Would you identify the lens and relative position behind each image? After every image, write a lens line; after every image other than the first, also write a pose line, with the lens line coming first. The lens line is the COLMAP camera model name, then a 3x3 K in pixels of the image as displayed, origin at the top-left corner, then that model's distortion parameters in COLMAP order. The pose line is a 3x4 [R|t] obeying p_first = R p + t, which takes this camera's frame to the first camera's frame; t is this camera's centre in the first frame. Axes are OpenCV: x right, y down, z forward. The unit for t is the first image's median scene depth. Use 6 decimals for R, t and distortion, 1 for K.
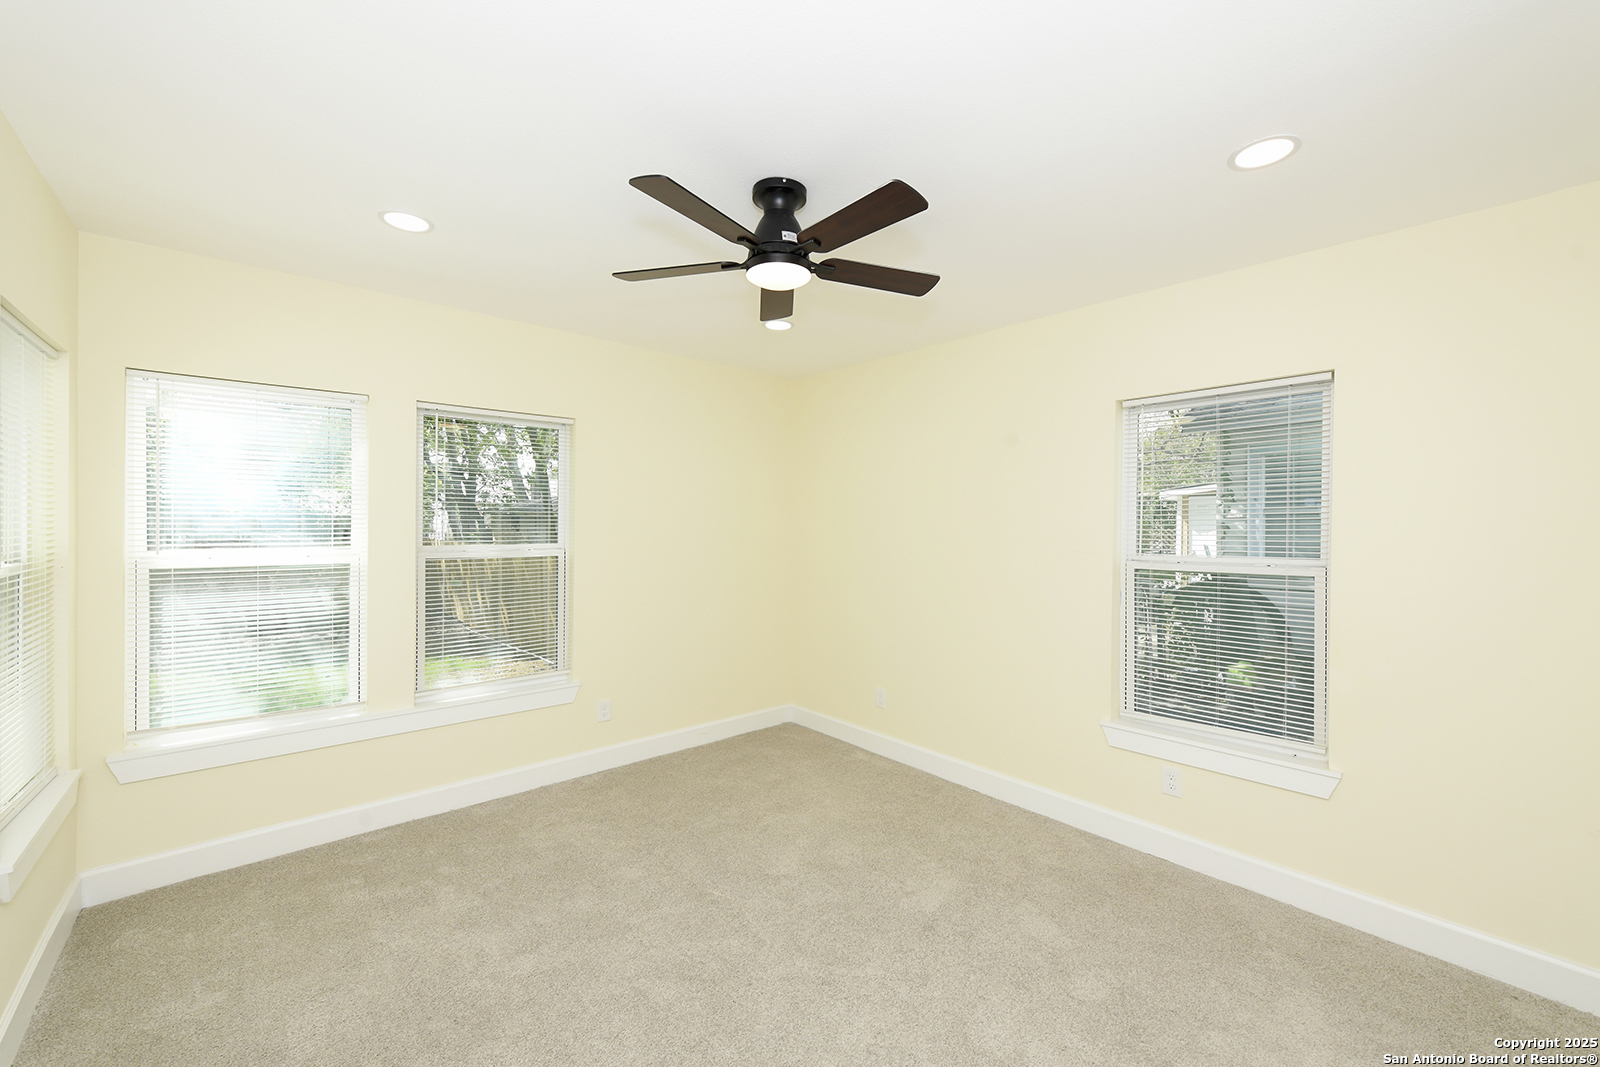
lens RADIAL K [[640.2, 0, 801.4], [0, 640.2, 527.3], [0, 0, 1]] dist [-0.002634, -0.000093]
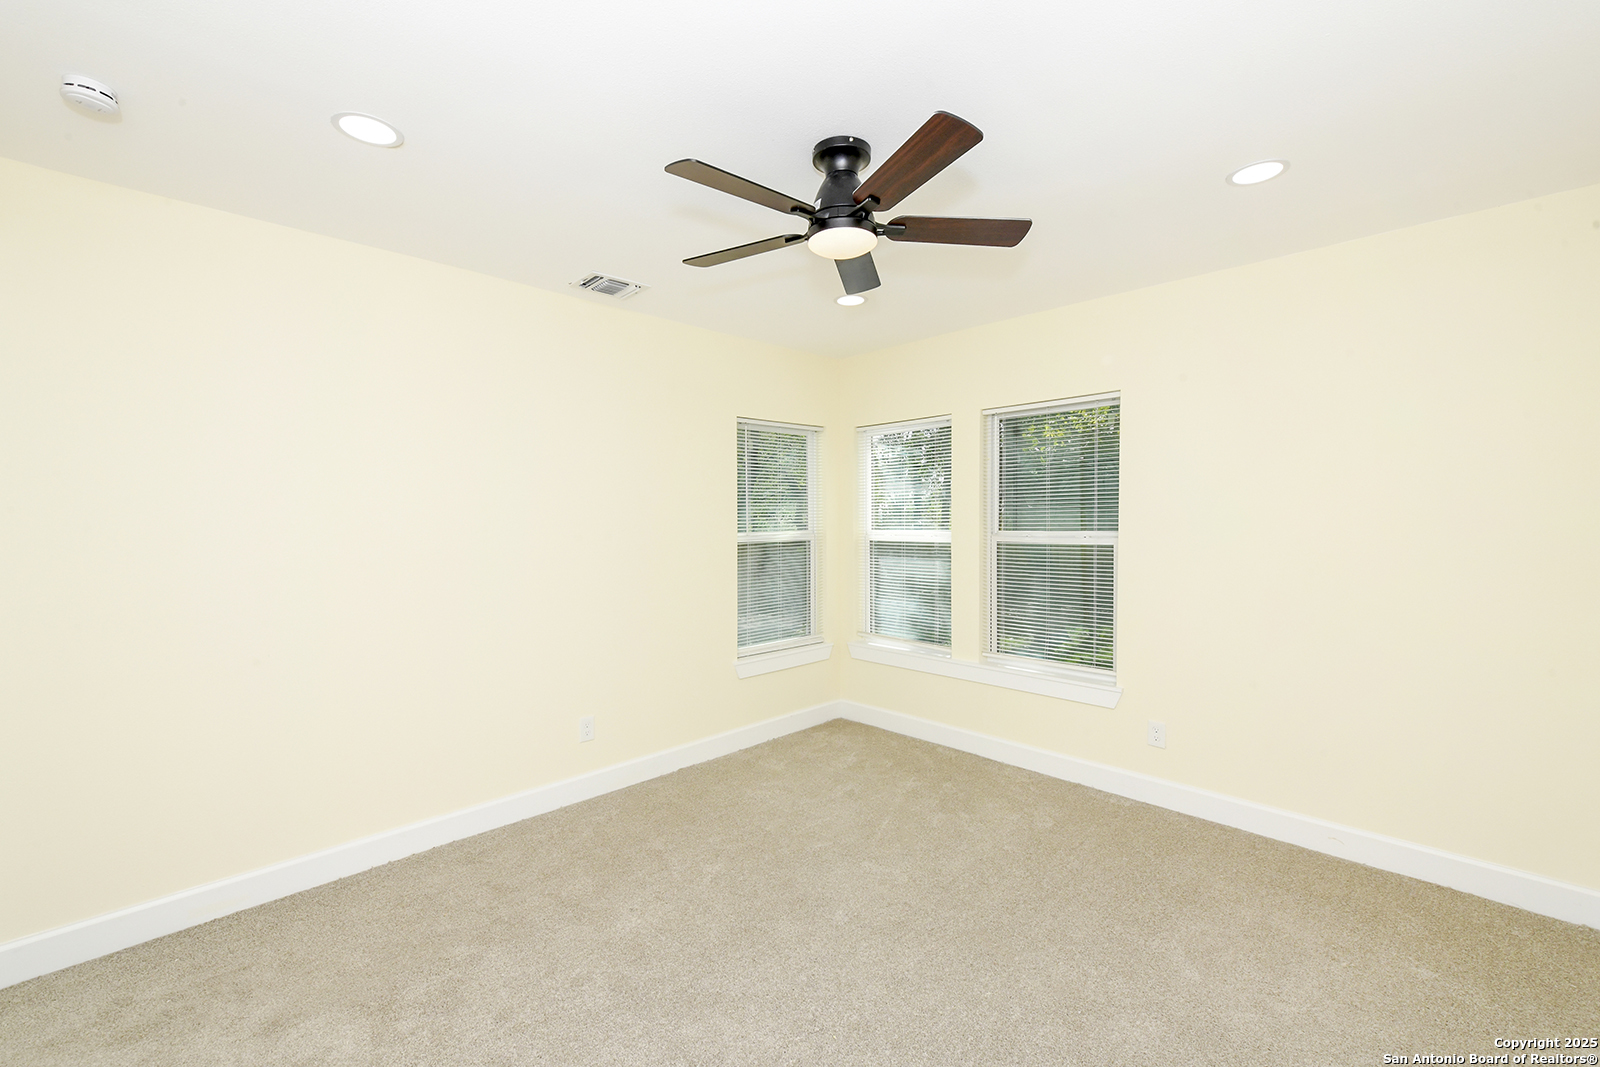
lens RADIAL K [[656.7, 0, 802.6], [0, 656.7, 524.0], [0, 0, 1]] dist [-0.000224, -0.000041]
pose [[0.045064, 0.000090, -0.998984, 0.682047], [0.001924, 0.999998, 0.000177, 0.017319], [0.998982, -0.001930, 0.045064, 0.658700]]
